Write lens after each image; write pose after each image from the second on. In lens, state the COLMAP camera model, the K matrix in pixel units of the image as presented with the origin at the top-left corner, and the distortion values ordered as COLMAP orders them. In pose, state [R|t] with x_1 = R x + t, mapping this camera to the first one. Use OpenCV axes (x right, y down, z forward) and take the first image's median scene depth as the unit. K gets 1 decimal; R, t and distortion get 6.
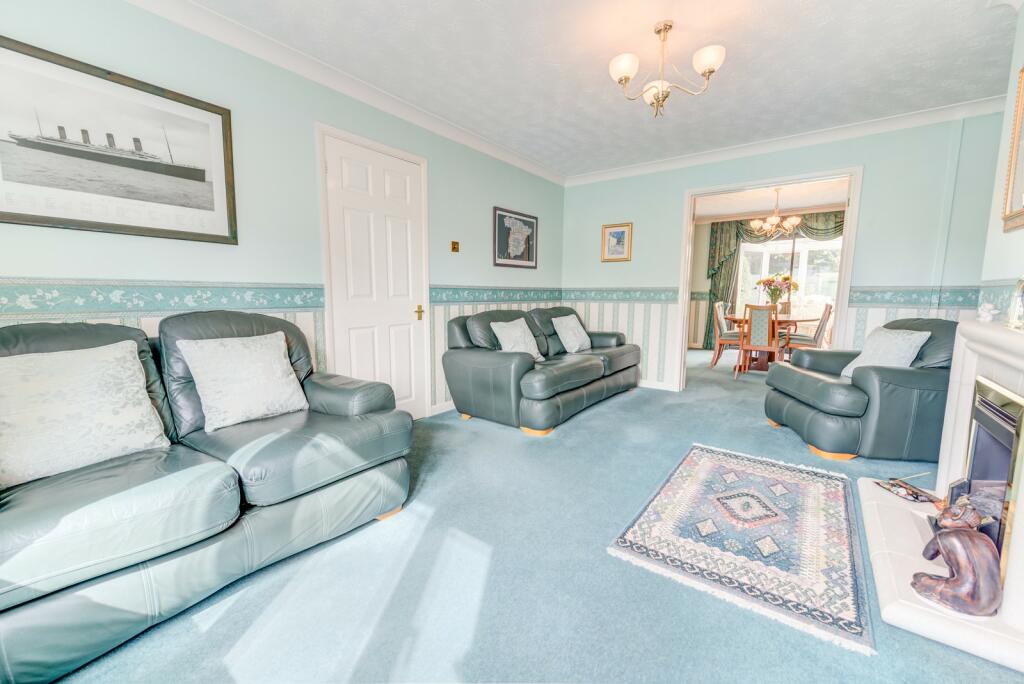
lens RADIAL K [[418.3, 0, 507.8], [0, 418.3, 345.9], [0, 0, 1]] dist [0.000057, 0.000003]
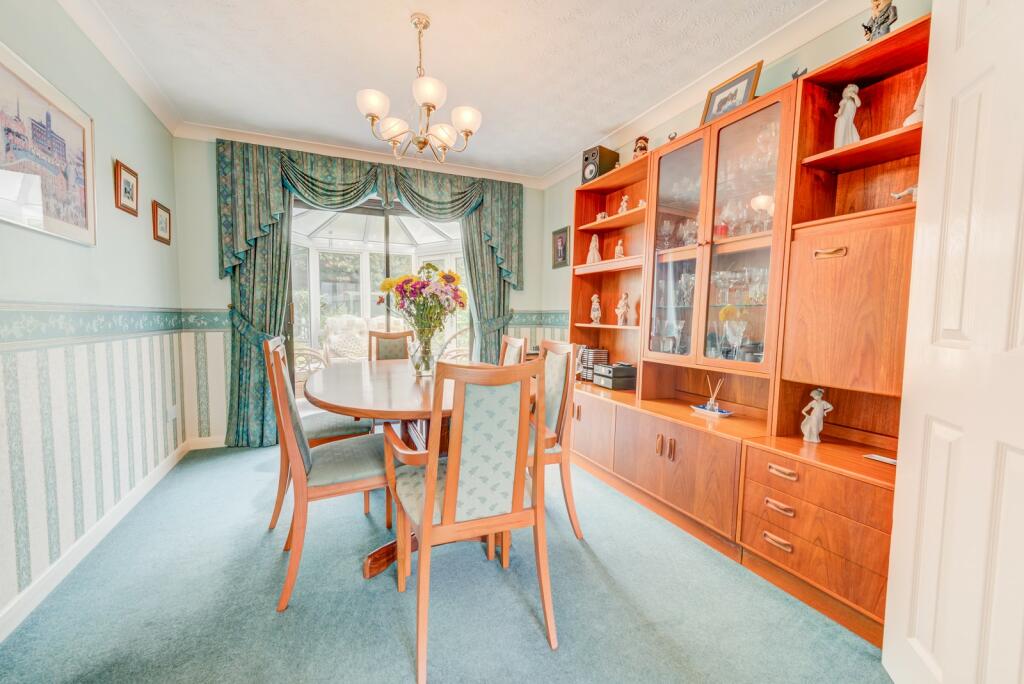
lens RADIAL K [[418.3, 0, 507.8], [0, 418.3, 345.9], [0, 0, 1]] dist [0.000057, 0.000003]
pose [[0.491725, -0.064852, 0.868332, 0.263450], [0.104077, 0.994451, 0.015334, -0.073569], [-0.864508, 0.082833, 0.495746, 0.576217]]
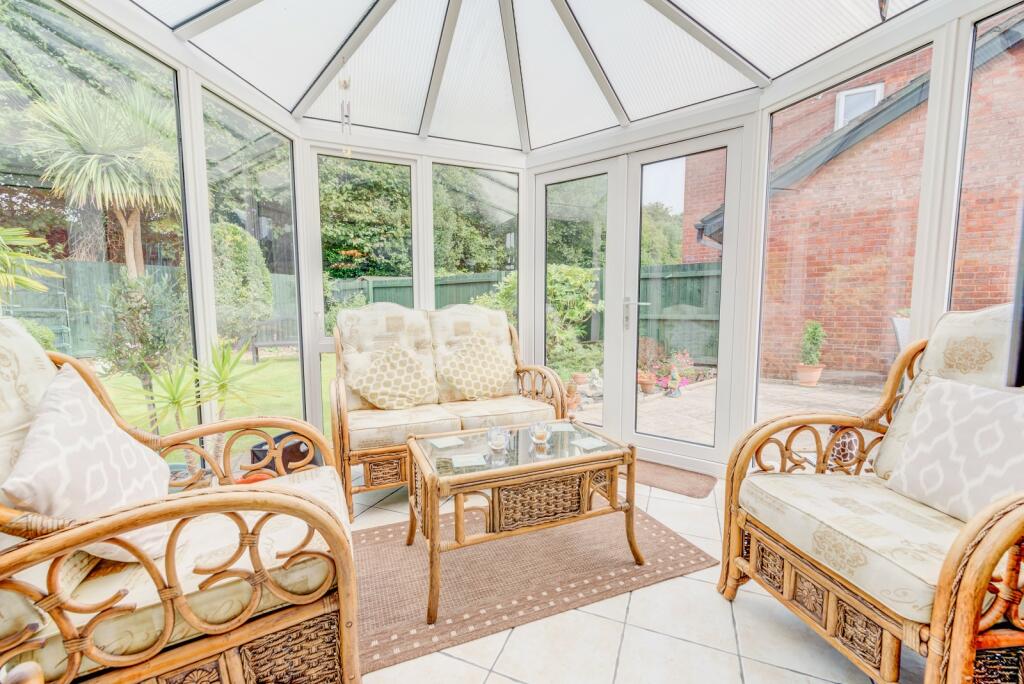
lens RADIAL K [[418.3, 0, 507.8], [0, 418.3, 345.9], [0, 0, 1]] dist [0.000057, 0.000003]
pose [[0.513853, -0.084451, 0.853712, 0.566823], [0.108181, 0.993578, 0.033172, -0.118513], [-0.851030, 0.075310, 0.519688, 0.973160]]
